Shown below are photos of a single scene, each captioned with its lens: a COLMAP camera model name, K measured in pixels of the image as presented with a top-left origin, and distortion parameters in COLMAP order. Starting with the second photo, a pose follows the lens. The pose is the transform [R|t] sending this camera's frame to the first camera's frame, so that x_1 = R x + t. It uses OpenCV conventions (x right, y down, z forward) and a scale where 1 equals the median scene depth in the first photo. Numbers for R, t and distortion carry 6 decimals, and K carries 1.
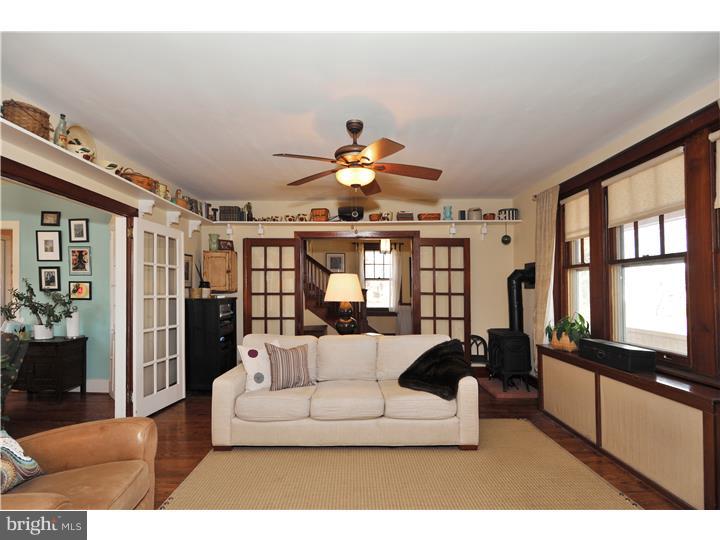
lens RADIAL K [[352.0, 0, 357.2], [0, 352.0, 285.9], [0, 0, 1]] dist [-0.000964, -0.000198]
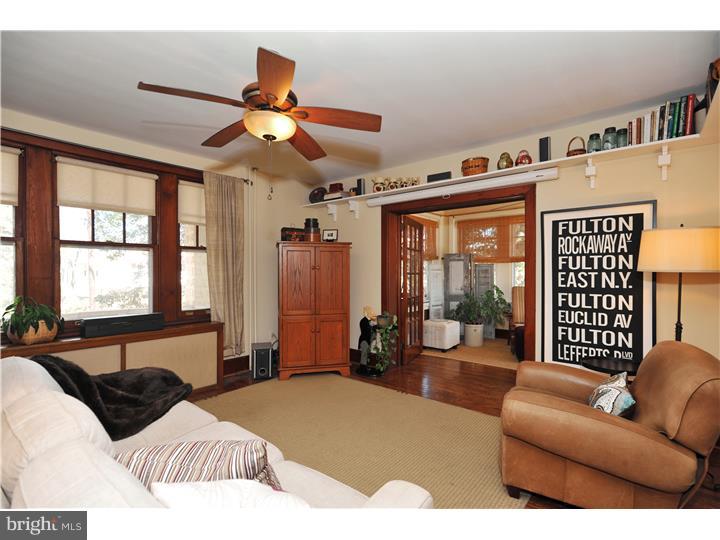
lens RADIAL K [[345.1, 0, 362.7], [0, 345.1, 271.6], [0, 0, 1]] dist [-0.000424, -0.000014]
pose [[-0.759896, -0.007688, 0.649999, -0.381836], [-0.014683, 0.999878, -0.005339, 0.006934], [-0.649878, -0.013601, -0.759917, 0.830795]]
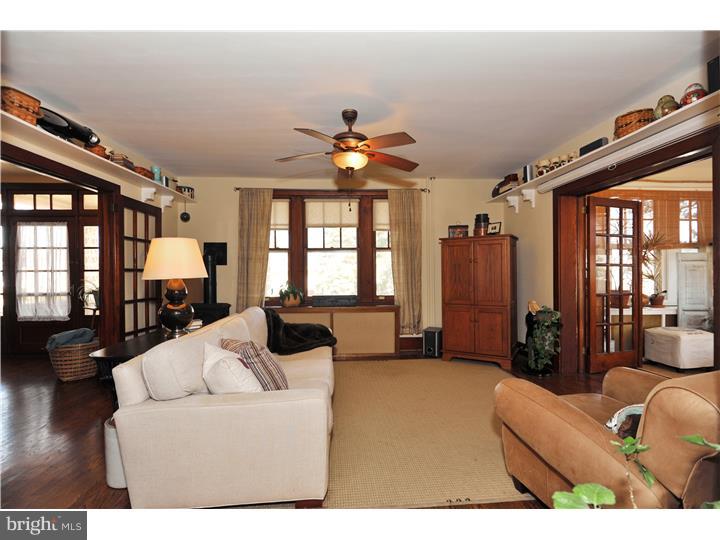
lens RADIAL K [[345.1, 0, 362.7], [0, 345.1, 271.6], [0, 0, 1]] dist [-0.000424, -0.000014]
pose [[-0.059363, -0.003281, 0.998231, -0.636726], [-0.006204, 0.999976, 0.002917, 0.023035], [-0.998217, -0.006020, -0.059382, 0.588507]]
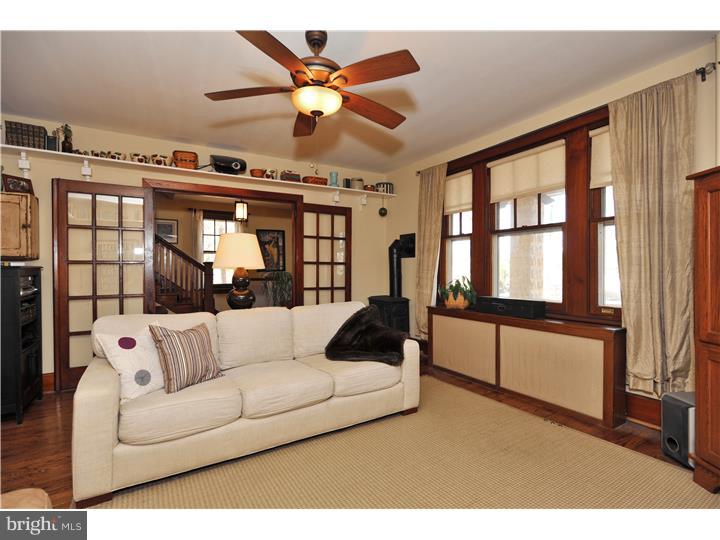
lens RADIAL K [[345.1, 0, 362.7], [0, 345.1, 271.6], [0, 0, 1]] dist [-0.000424, -0.000014]
pose [[0.854614, -0.007738, 0.519206, -0.187369], [-0.001630, 0.999844, 0.017585, 0.033327], [-0.519261, -0.015875, 0.854468, 0.158571]]
